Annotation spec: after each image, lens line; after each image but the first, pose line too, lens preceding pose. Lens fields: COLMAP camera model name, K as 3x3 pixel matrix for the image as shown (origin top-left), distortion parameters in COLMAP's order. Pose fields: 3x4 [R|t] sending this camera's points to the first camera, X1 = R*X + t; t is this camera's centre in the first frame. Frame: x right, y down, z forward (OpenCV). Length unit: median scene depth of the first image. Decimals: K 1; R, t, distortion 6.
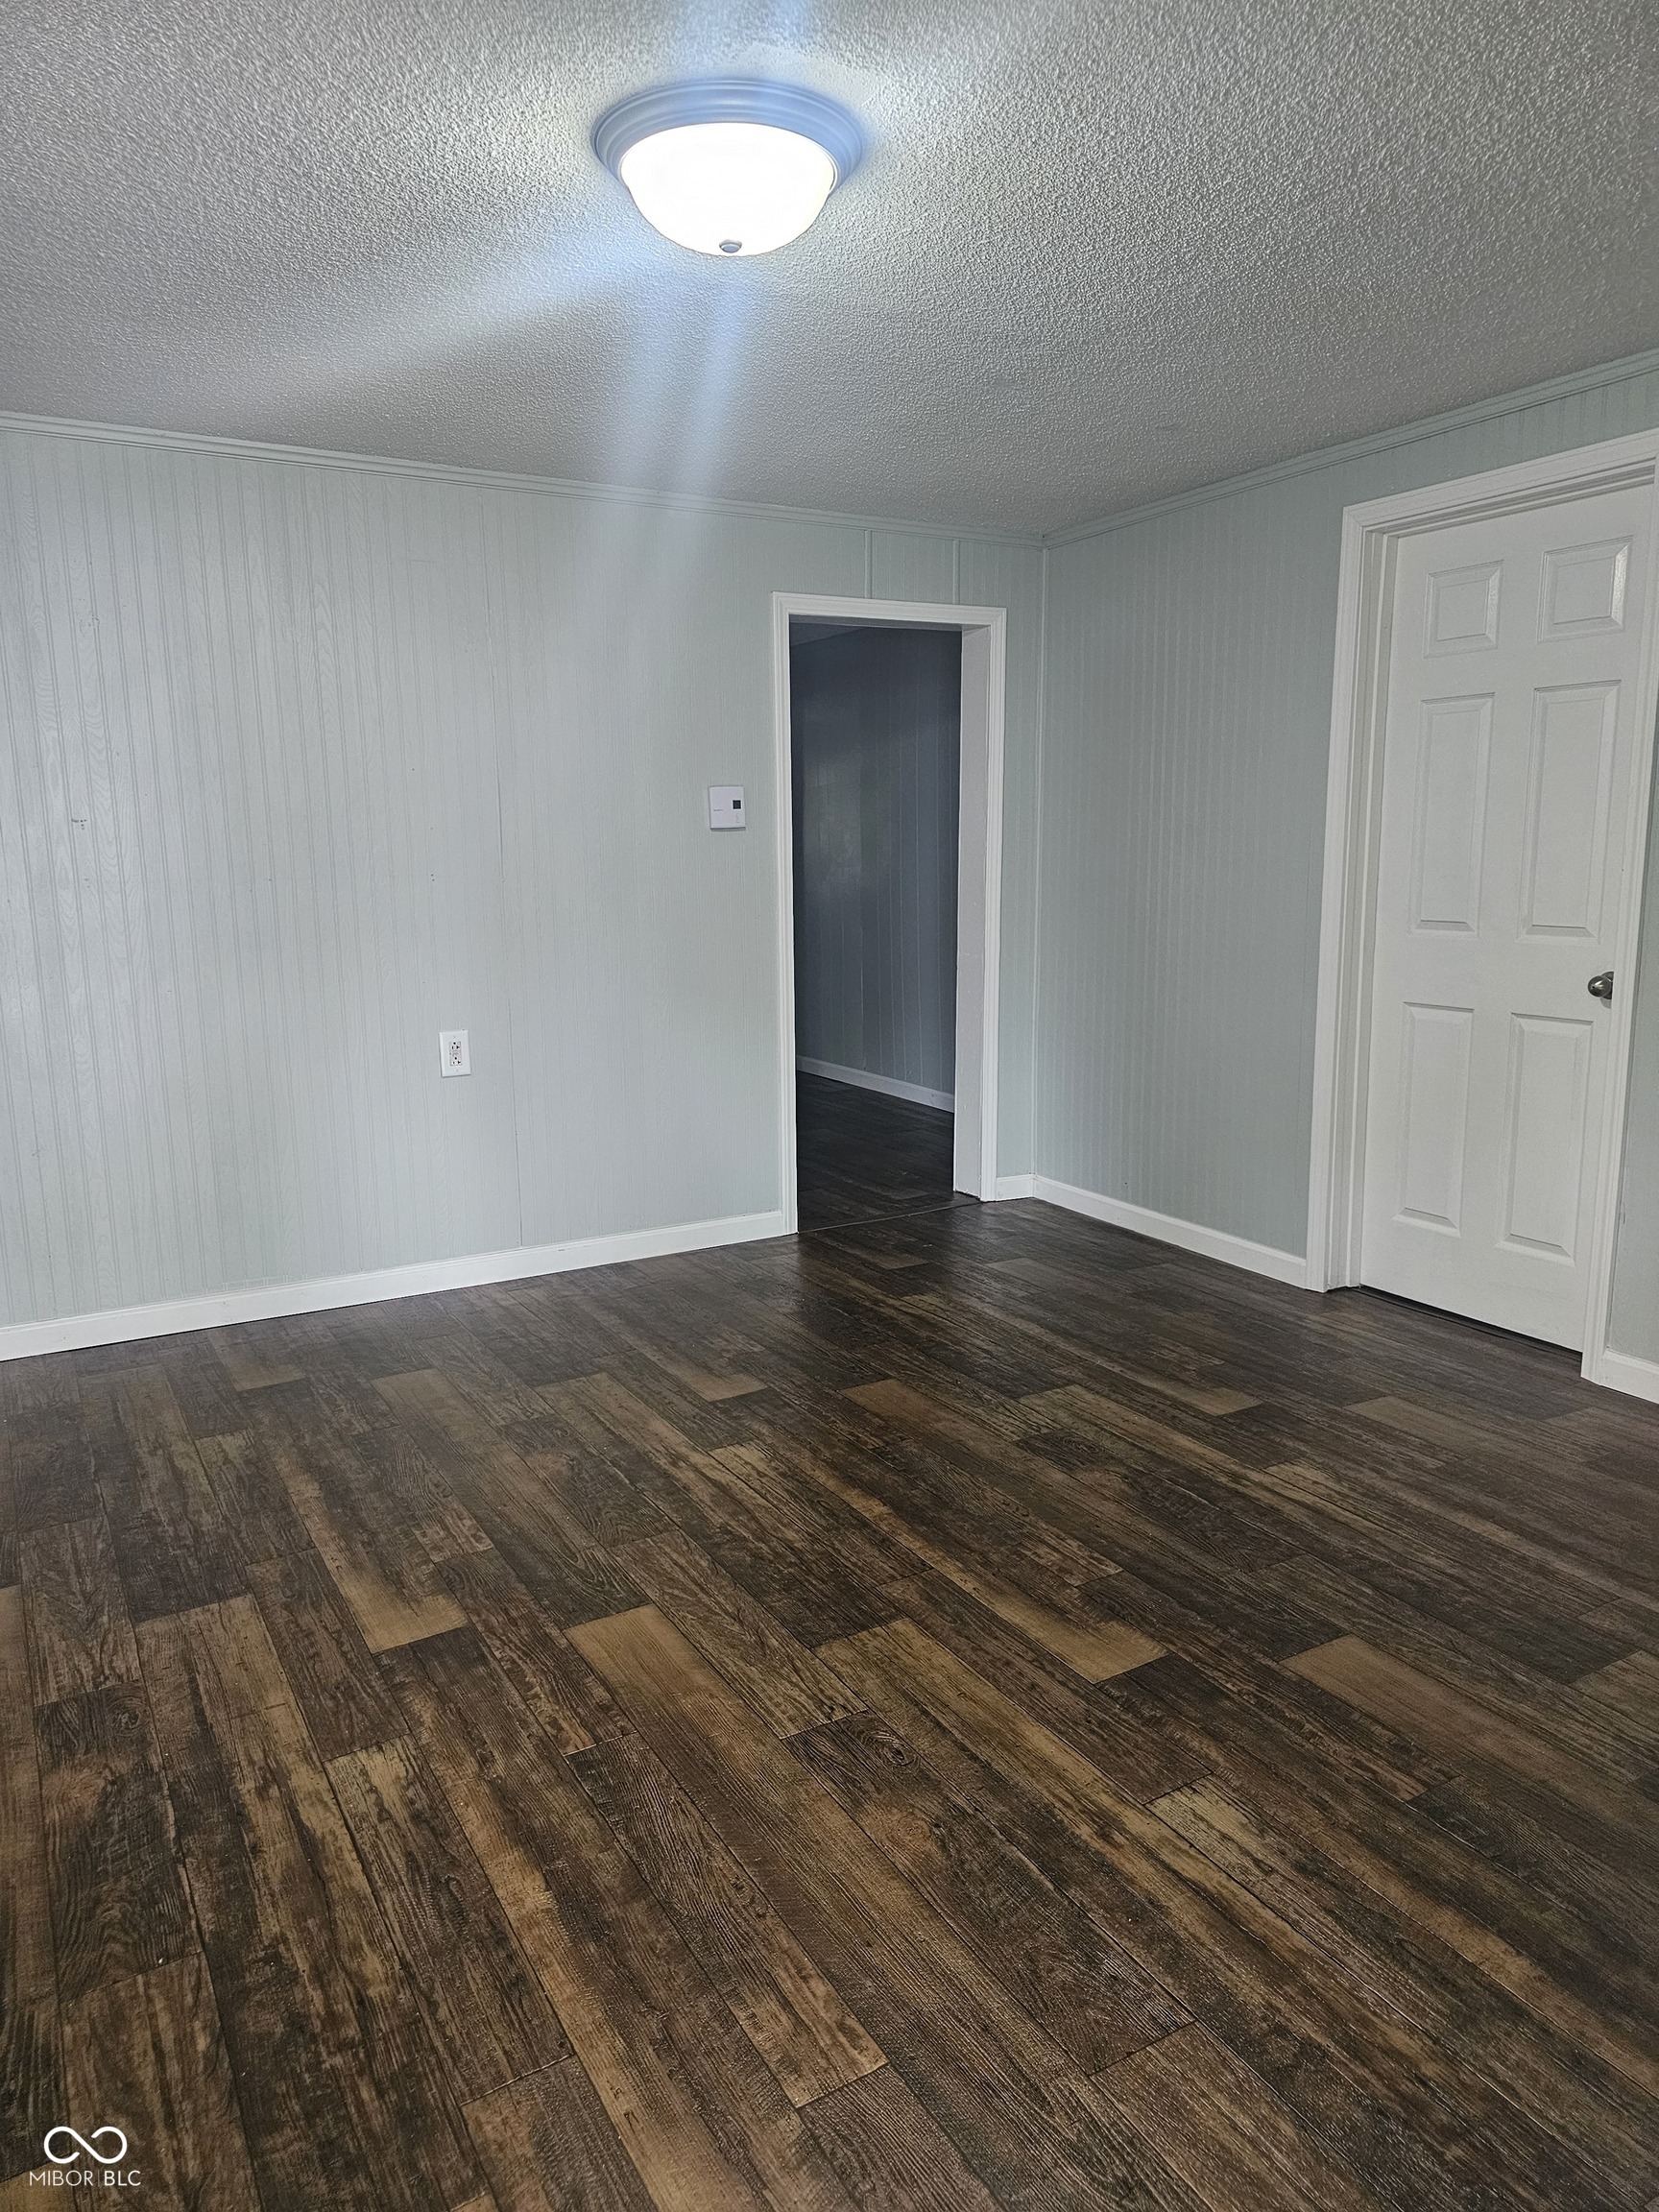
lens RADIAL K [[1509.2, 0, 829.5], [0, 1509.2, 1106.0], [0, 0, 1]] dist [0.012769, 0.000817]
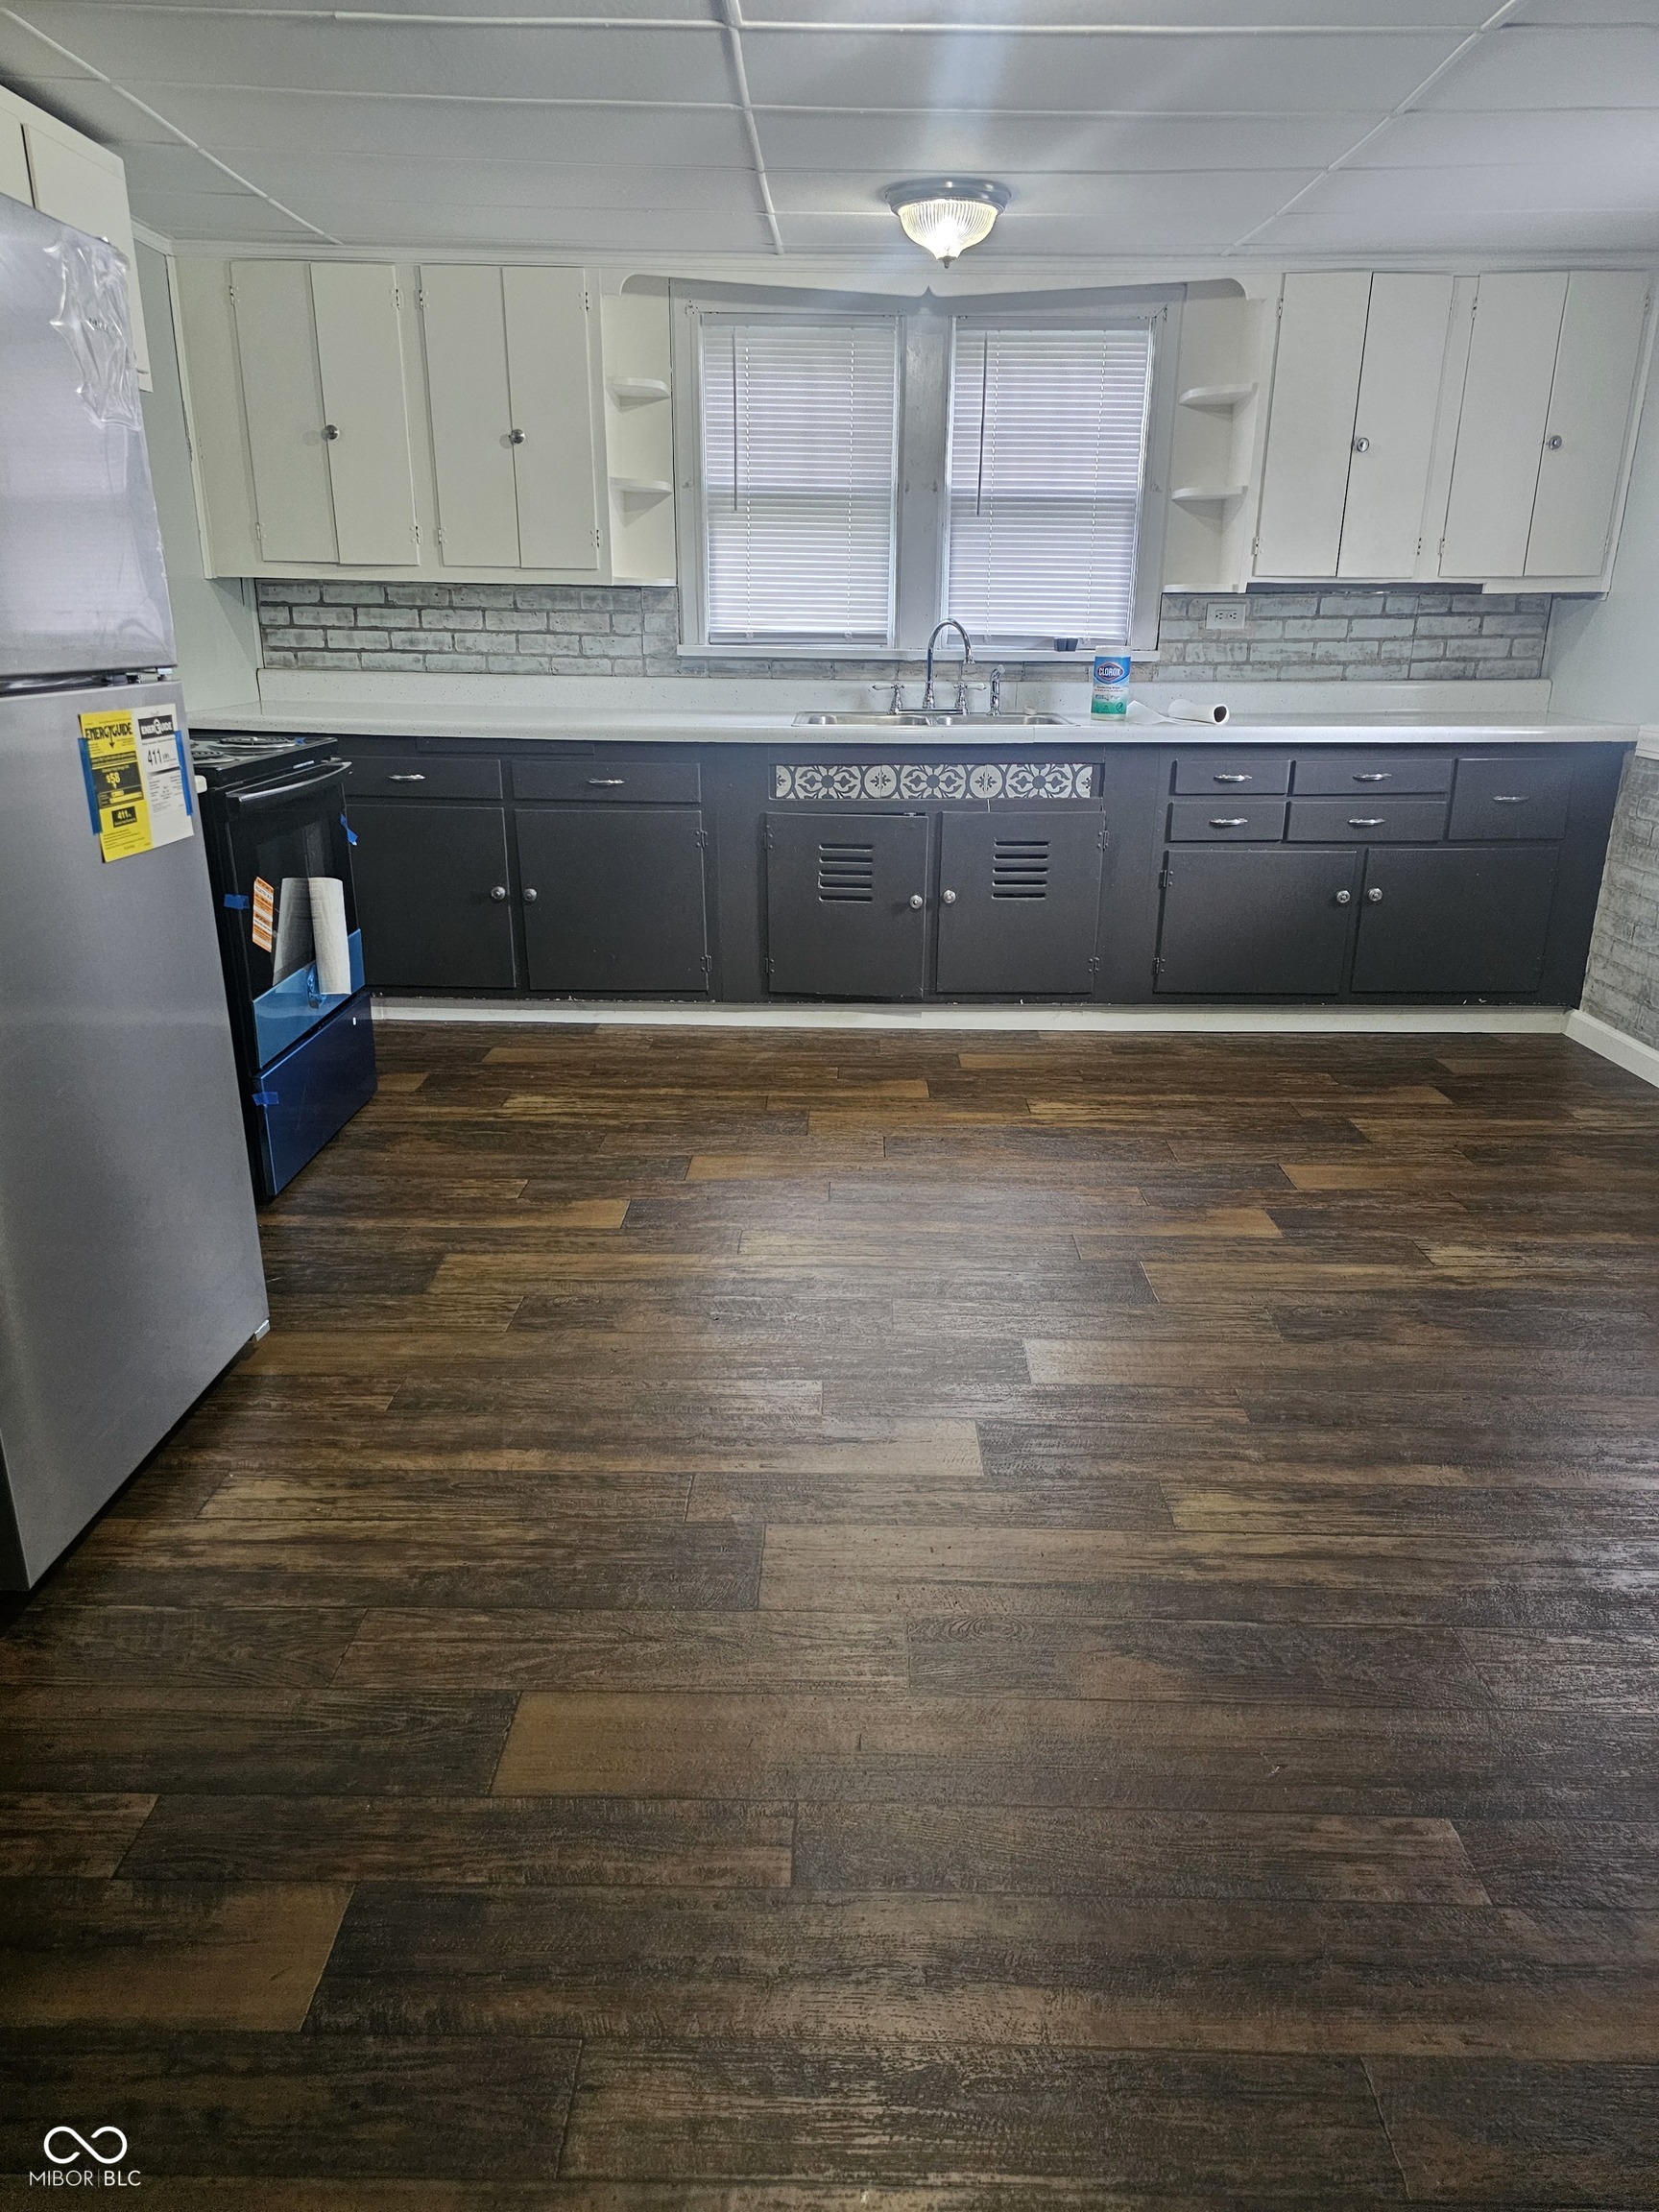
lens RADIAL K [[1473.7, 0, 829.5], [0, 1473.7, 1106.0], [0, 0, 1]] dist [0.074206, 0.000798]
pose [[0.526598, -0.248745, 0.812908, -0.511528], [0.123400, 0.968473, 0.216409, -0.004246], [-0.841110, -0.013647, 0.540691, 0.050663]]
